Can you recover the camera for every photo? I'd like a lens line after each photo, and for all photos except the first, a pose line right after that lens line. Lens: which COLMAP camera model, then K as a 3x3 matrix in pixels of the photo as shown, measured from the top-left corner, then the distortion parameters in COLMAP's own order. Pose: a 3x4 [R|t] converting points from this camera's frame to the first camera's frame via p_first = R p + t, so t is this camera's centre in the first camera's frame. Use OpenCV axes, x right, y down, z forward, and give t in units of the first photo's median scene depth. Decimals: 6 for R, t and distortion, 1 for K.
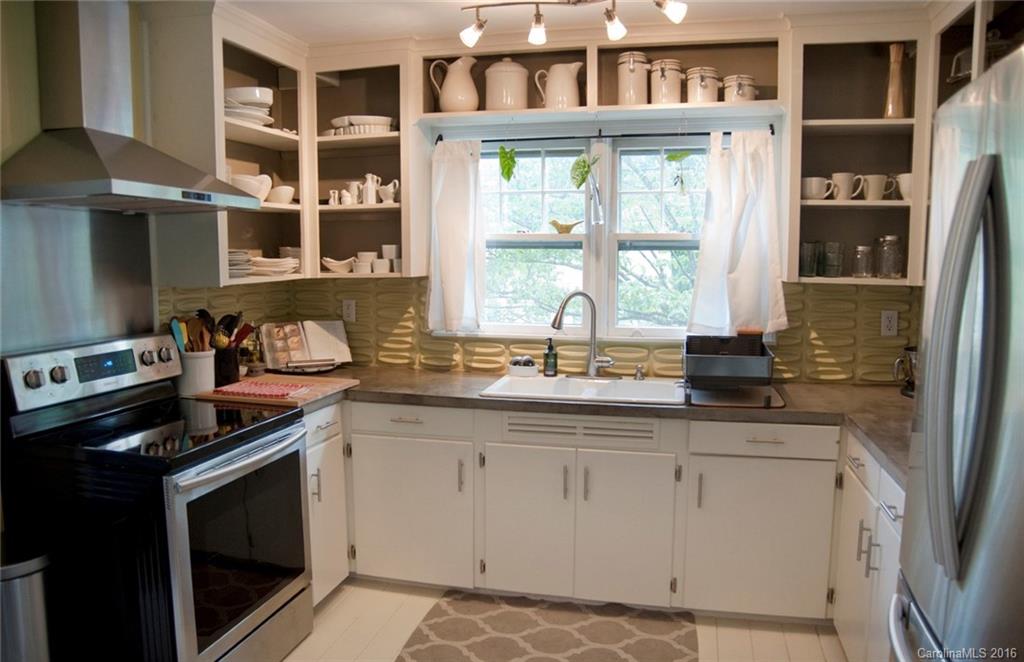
lens RADIAL K [[786.5, 0, 511.3], [0, 786.5, 308.9], [0, 0, 1]] dist [-0.123838, 0.105150]
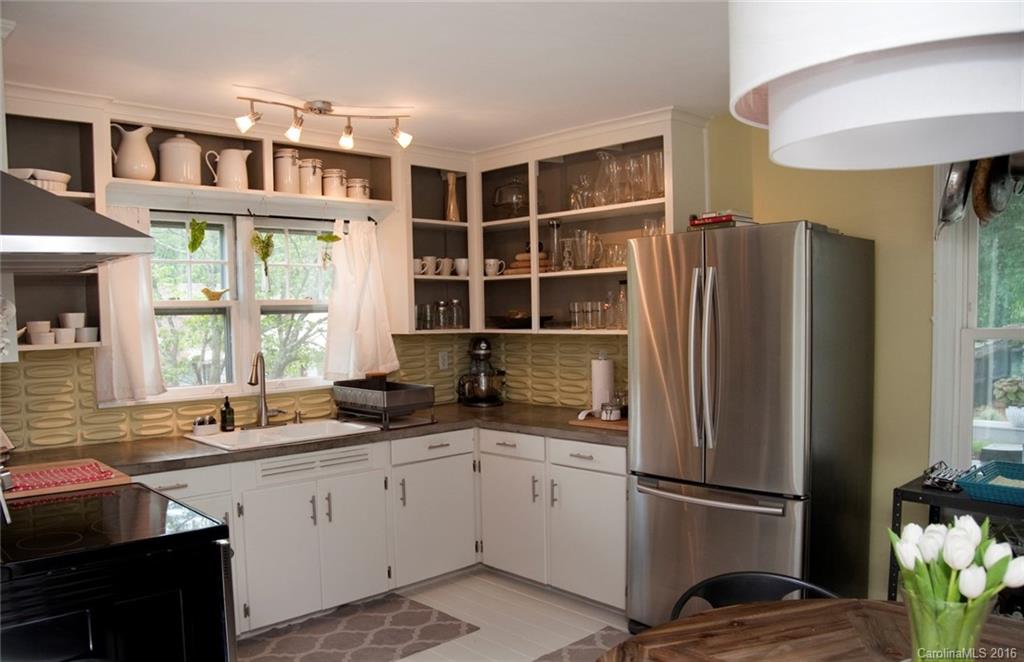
lens RADIAL K [[786.5, 0, 511.3], [0, 786.5, 308.9], [0, 0, 1]] dist [-0.123838, 0.105150]
pose [[0.548744, -0.009067, 0.835941, -0.661868], [0.083696, 0.995513, -0.044143, -0.002528], [-0.831790, 0.094188, 0.547040, 0.079608]]
